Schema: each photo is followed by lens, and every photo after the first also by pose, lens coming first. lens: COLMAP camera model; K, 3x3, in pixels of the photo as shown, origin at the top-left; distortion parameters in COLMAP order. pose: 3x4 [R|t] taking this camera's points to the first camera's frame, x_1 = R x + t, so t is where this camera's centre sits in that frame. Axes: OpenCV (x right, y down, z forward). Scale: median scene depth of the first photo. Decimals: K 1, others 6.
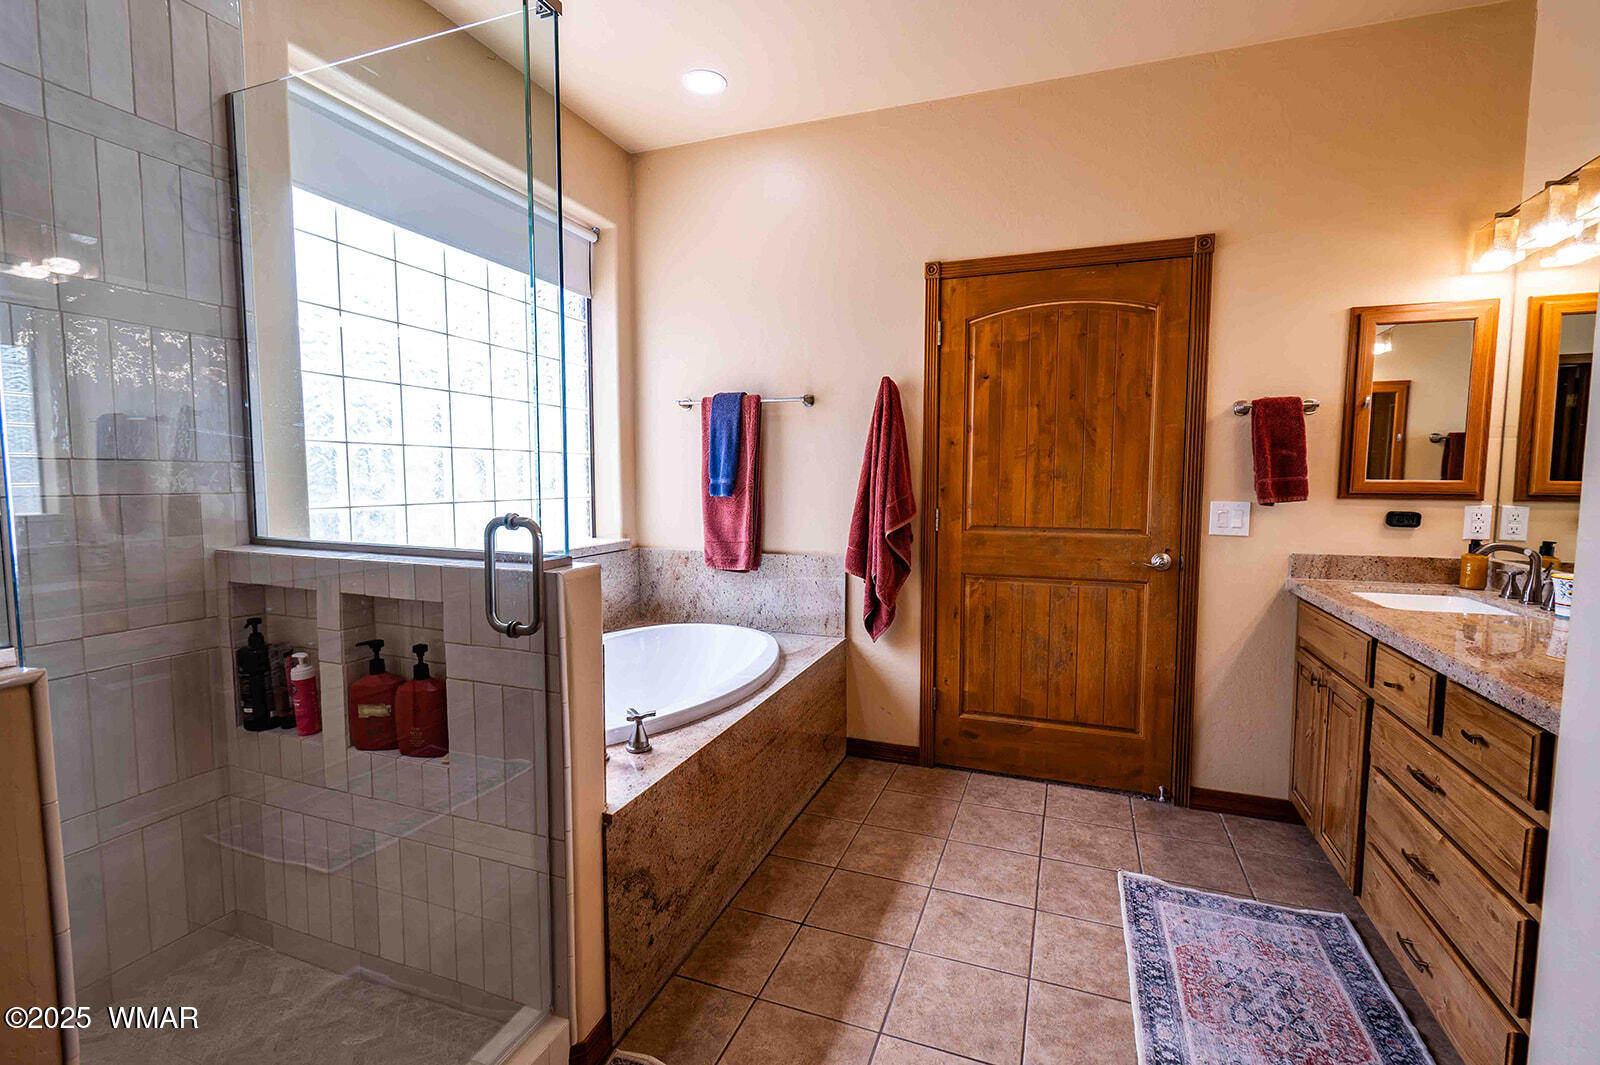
lens RADIAL K [[704.9, 0, 803.8], [0, 704.9, 529.0], [0, 0, 1]] dist [0.004350, -0.001593]
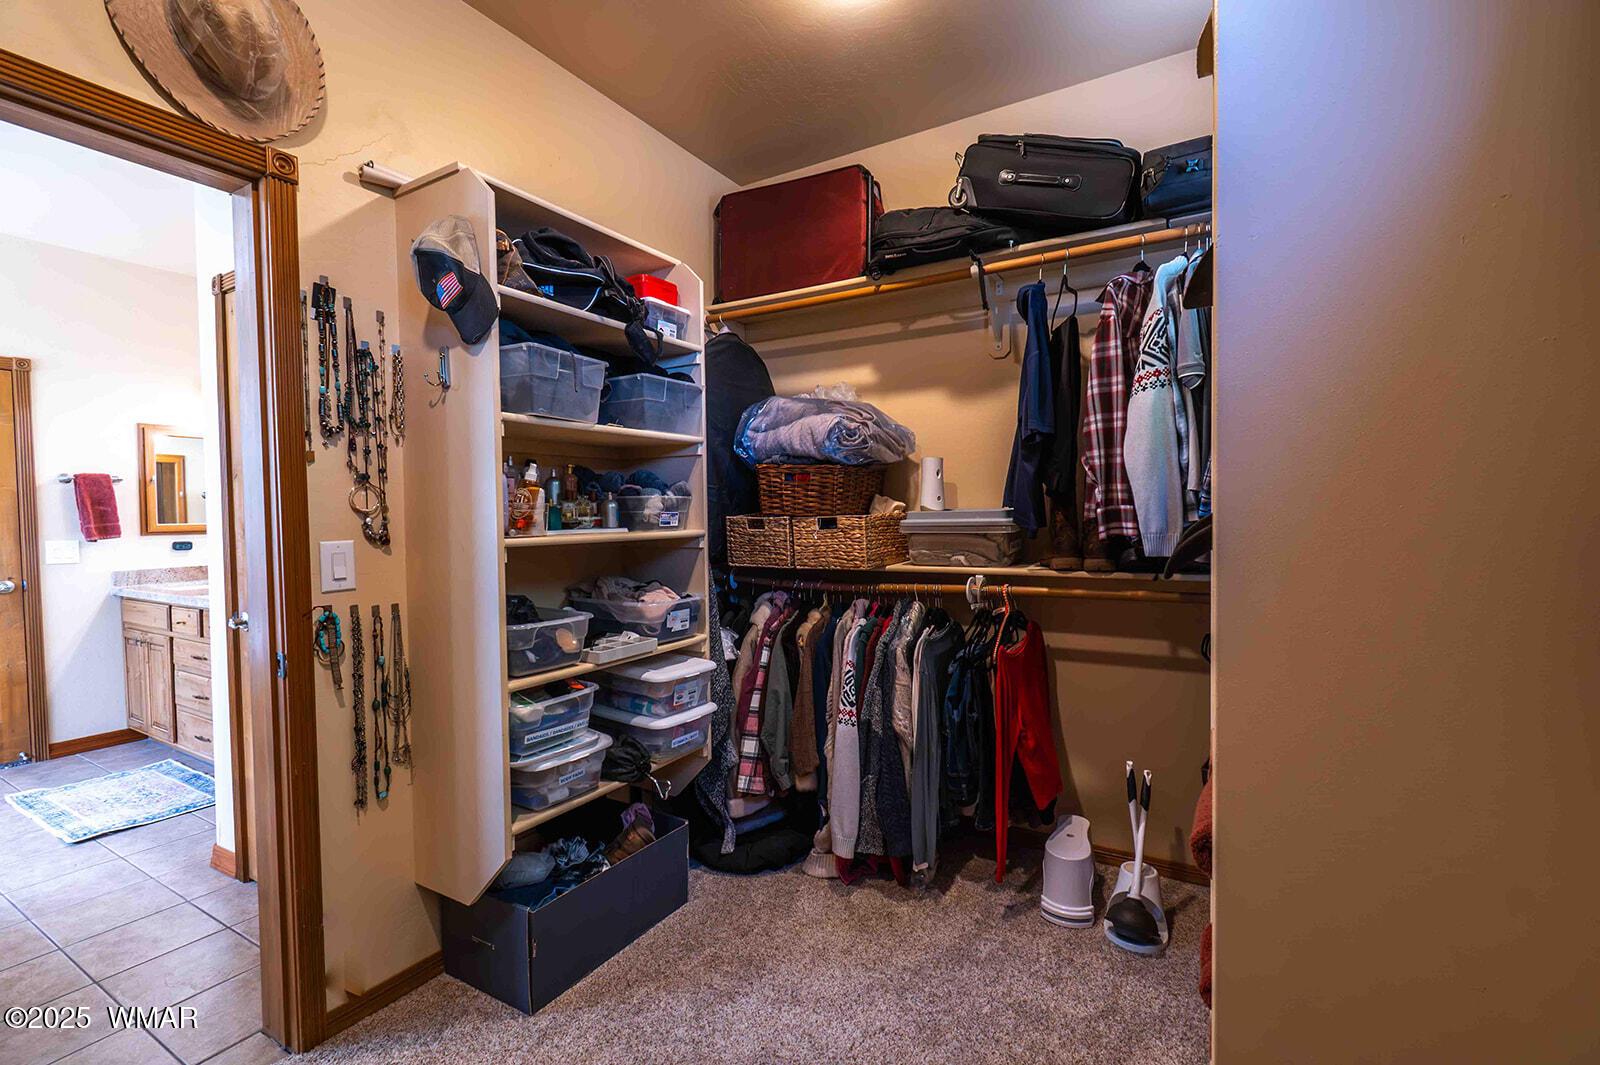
lens RADIAL K [[704.9, 0, 802.4], [0, 704.9, 531.0], [0, 0, 1]] dist [0.004350, -0.001593]
pose [[0.162800, -0.031044, 0.986171, -0.630603], [0.092861, 0.995550, 0.016009, 0.064243], [-0.982279, 0.088970, 0.164959, -0.805124]]
